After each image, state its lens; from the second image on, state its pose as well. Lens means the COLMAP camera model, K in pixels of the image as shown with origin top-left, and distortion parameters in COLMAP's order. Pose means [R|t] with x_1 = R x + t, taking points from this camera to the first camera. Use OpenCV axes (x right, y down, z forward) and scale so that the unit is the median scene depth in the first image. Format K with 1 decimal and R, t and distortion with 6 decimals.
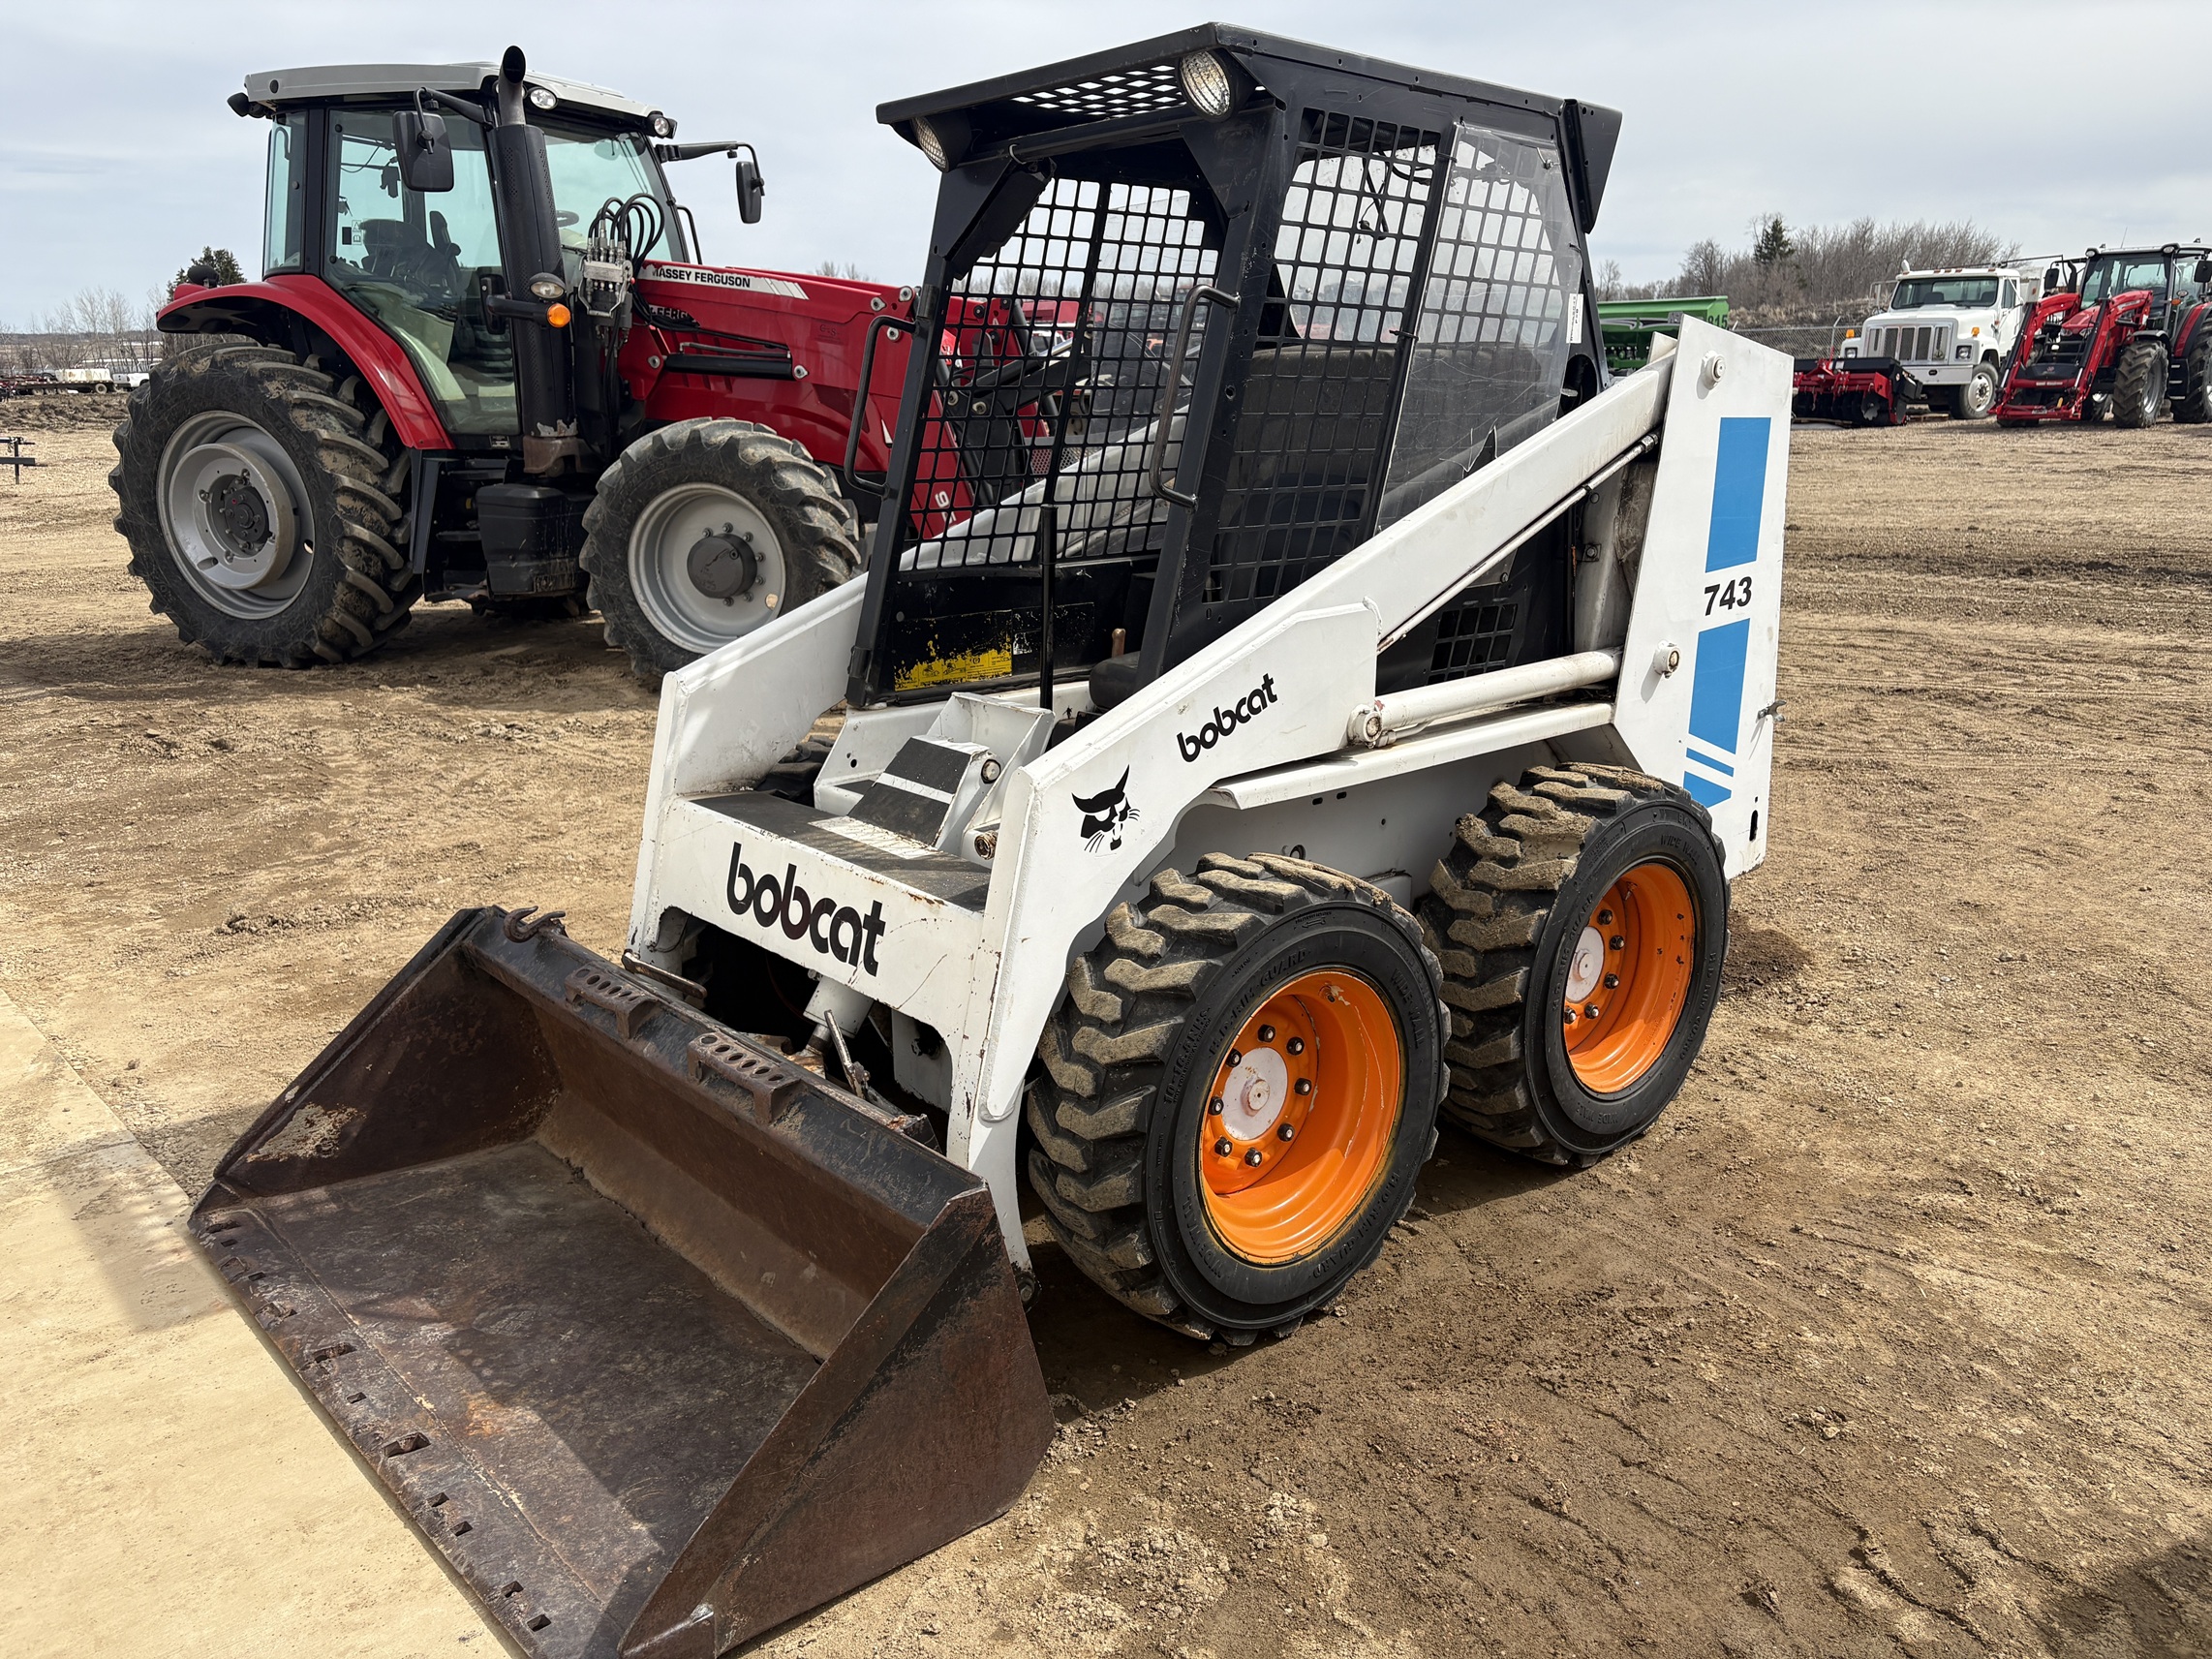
lens RADIAL K [[1663.6, 0, 1104.1], [0, 1663.6, 829.3], [0, 0, 1]] dist [0.030635, -0.034118]
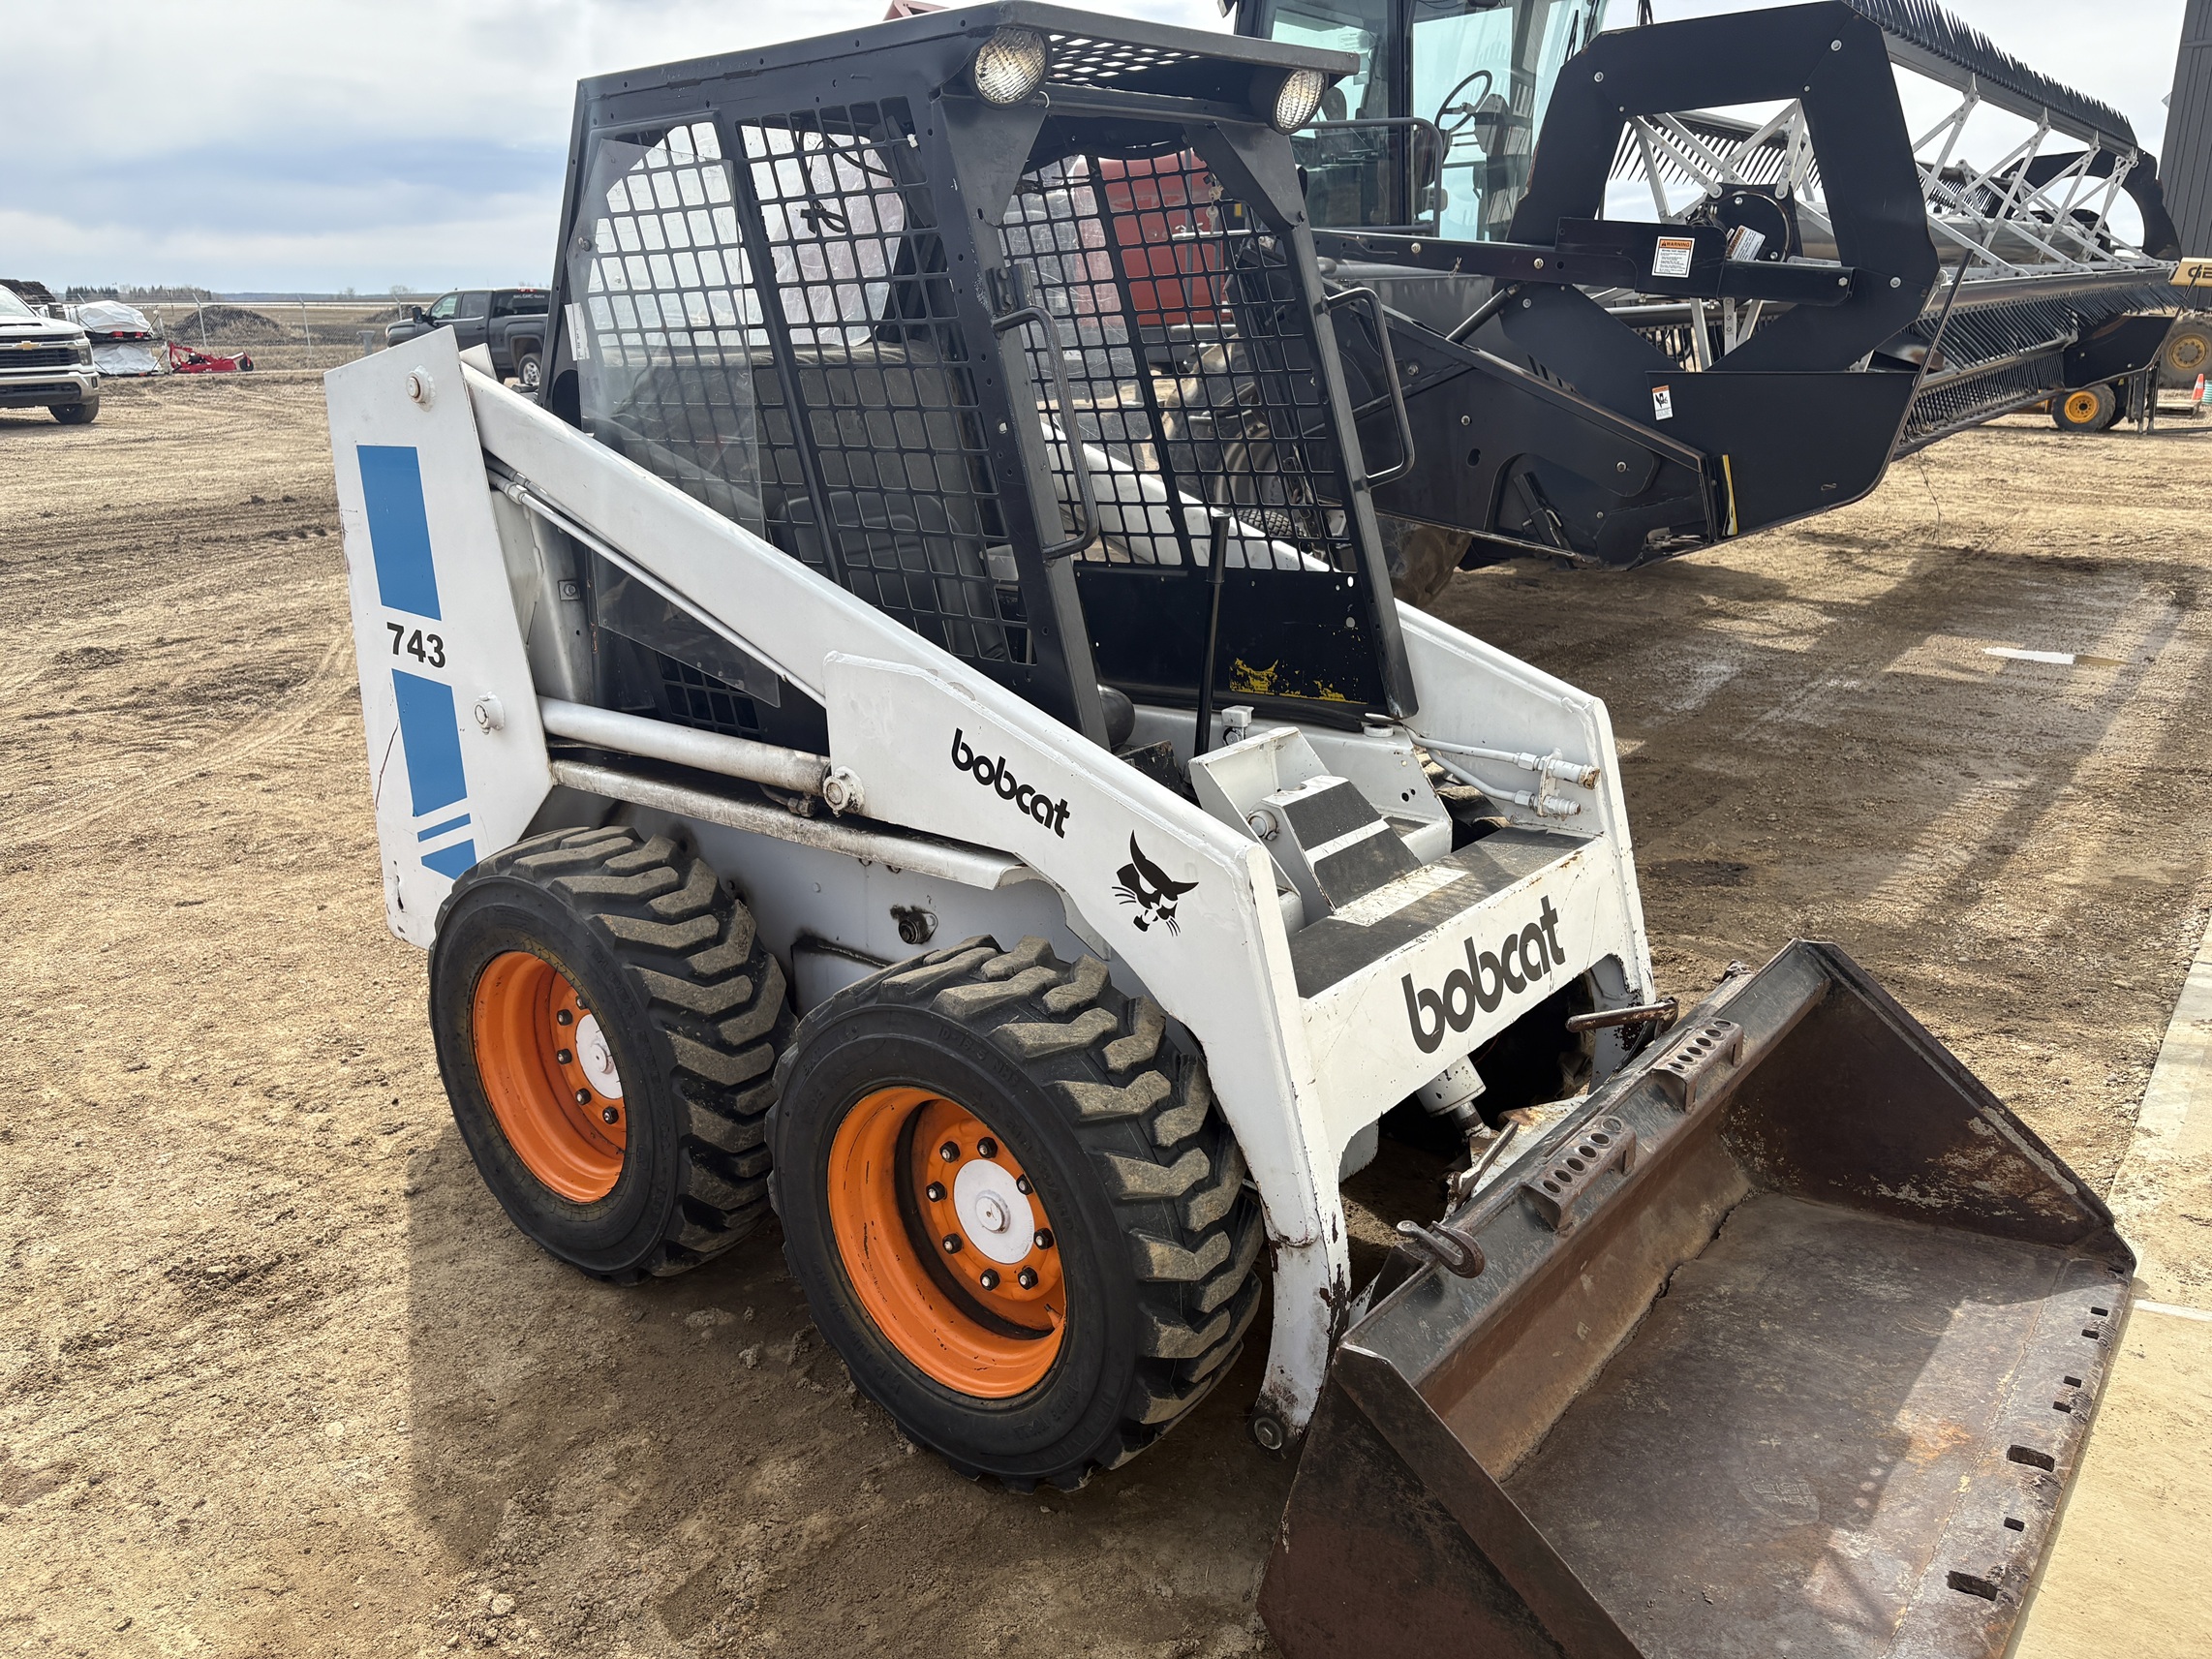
lens RADIAL K [[1663.6, 0, 1118.5], [0, 1663.6, 835.4], [0, 0, 1]] dist [0.030635, -0.034118]
pose [[-0.161496, -0.277632, 0.947016, -0.085109], [0.280604, 0.907086, 0.313778, -0.031012], [-0.946140, 0.316411, -0.068586, 0.106985]]
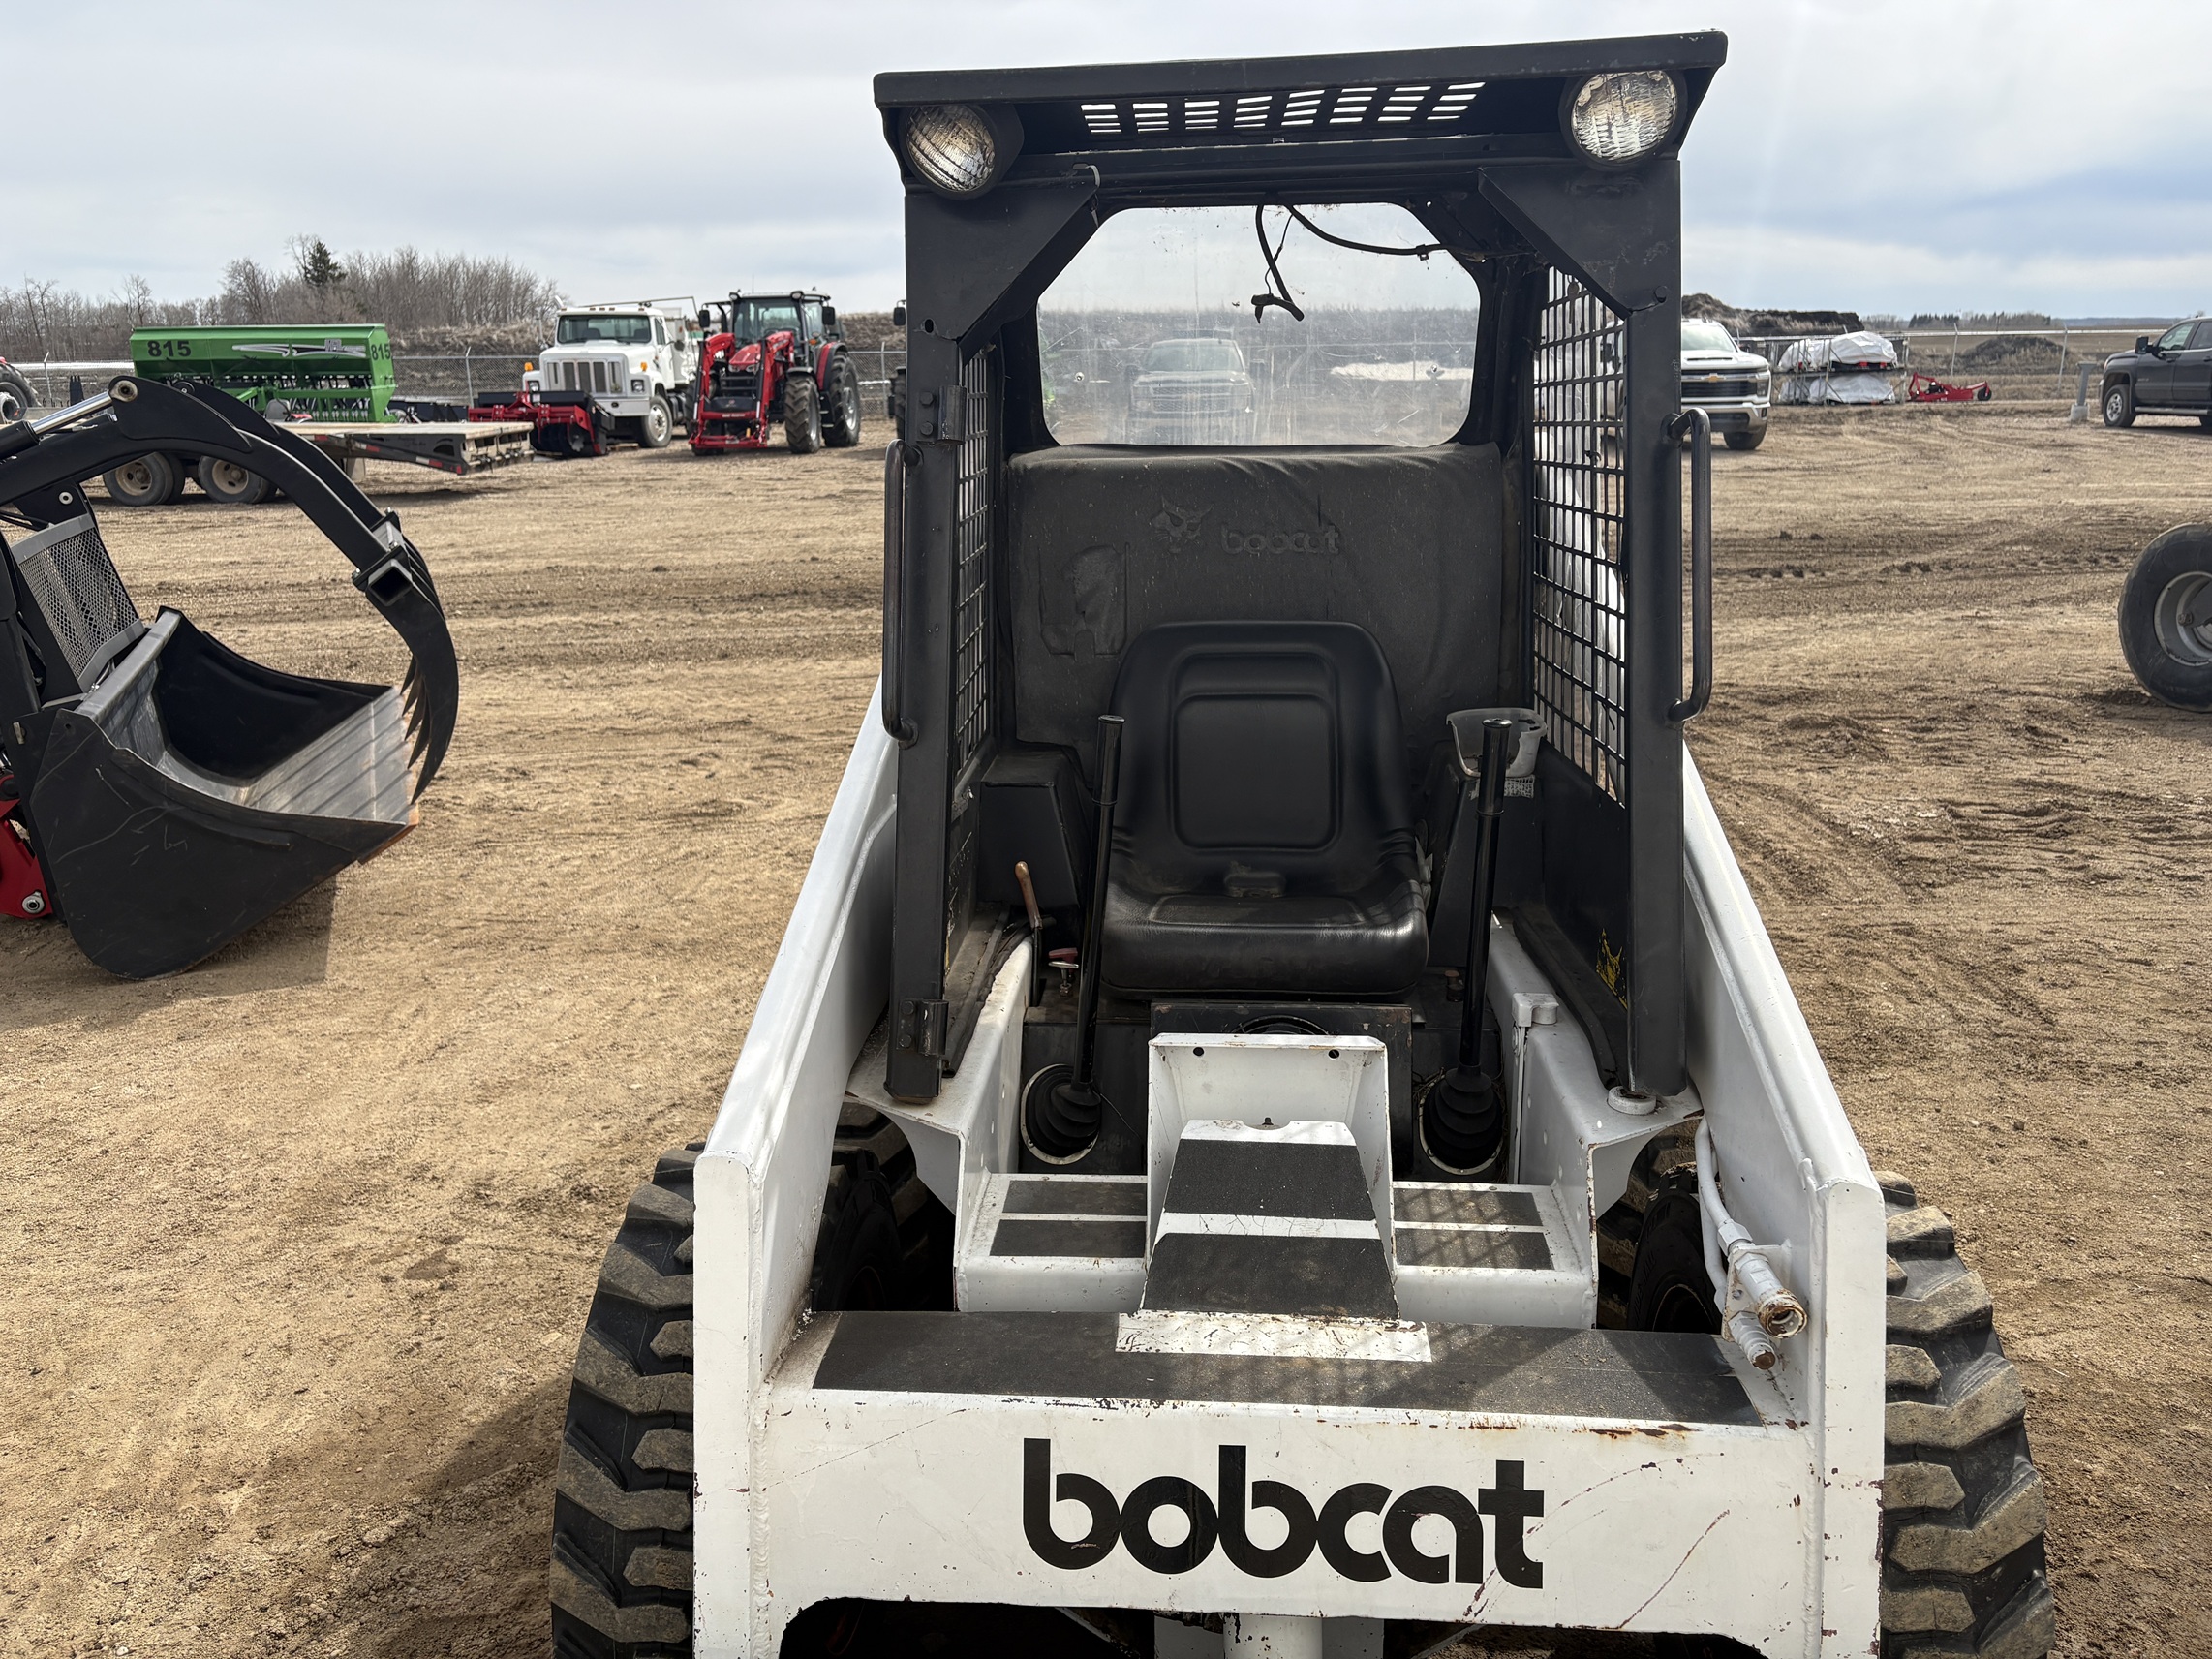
lens RADIAL K [[1663.6, 0, 1102.8], [0, 1663.6, 838.9], [0, 0, 1]] dist [0.030635, -0.034118]
pose [[0.717555, -0.185278, 0.671407, -0.048506], [0.191710, 0.979274, 0.065349, -0.019313], [-0.669599, 0.081823, 0.738202, 0.053239]]
